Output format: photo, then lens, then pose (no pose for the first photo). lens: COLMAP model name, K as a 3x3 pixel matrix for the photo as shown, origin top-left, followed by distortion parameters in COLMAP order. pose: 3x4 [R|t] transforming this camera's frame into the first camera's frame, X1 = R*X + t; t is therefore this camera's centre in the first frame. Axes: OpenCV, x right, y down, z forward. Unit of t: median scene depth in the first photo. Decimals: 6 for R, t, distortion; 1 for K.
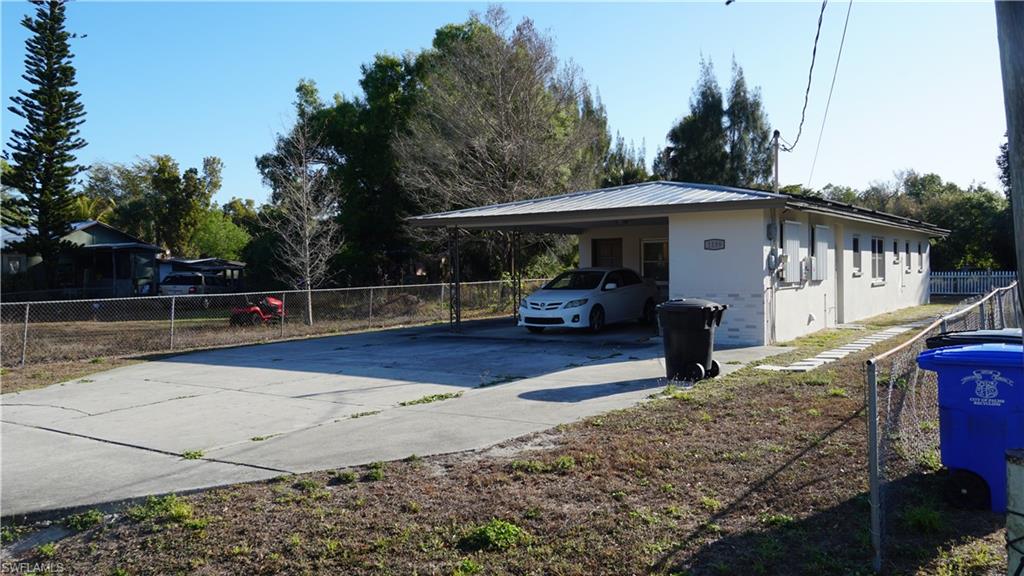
lens RADIAL K [[833.3, 0, 512.0], [0, 833.3, 288.0], [0, 0, 1]] dist [-0.010439, -0.001313]
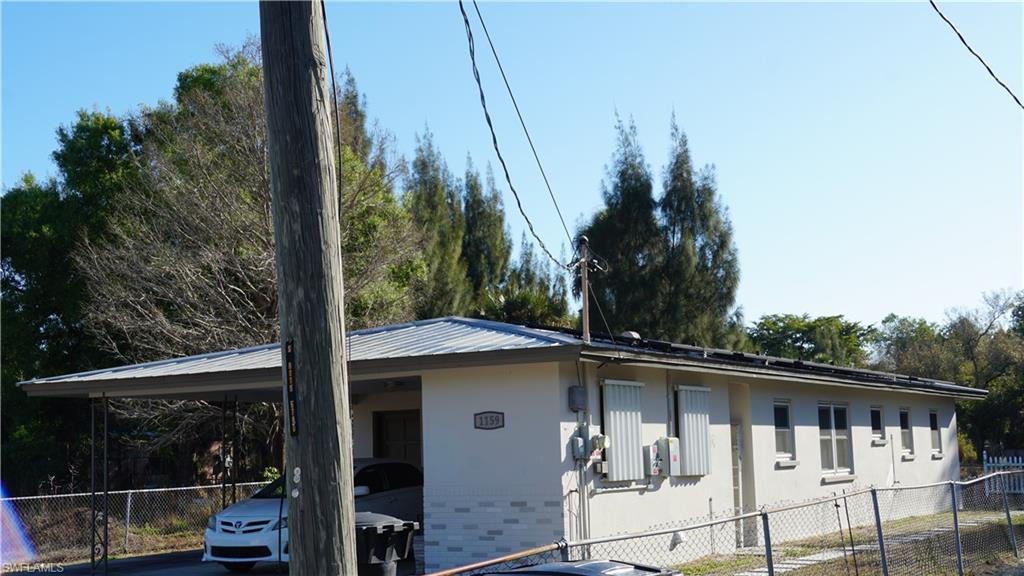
lens RADIAL K [[1384.1, 0, 512.0], [0, 1384.1, 288.0], [0, 0, 1]] dist [0.031203, 0.027459]
pose [[0.996840, -0.005060, 0.079271, 0.092485], [0.016483, 0.989423, -0.144121, -0.000733], [-0.077704, 0.144972, 0.986380, -0.012104]]
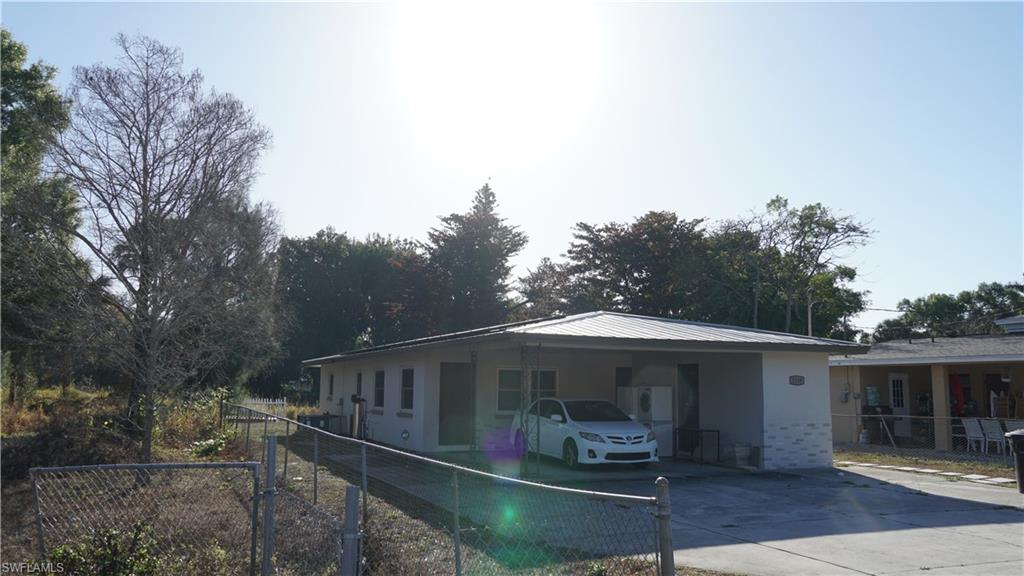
lens RADIAL K [[833.3, 0, 512.0], [0, 833.3, 288.0], [0, 0, 1]] dist [-0.010439, -0.001313]
pose [[0.540006, 0.124694, 0.832373, -0.486845], [0.004355, 0.988537, -0.150914, -0.003444], [-0.841650, 0.085120, 0.533273, 0.363834]]
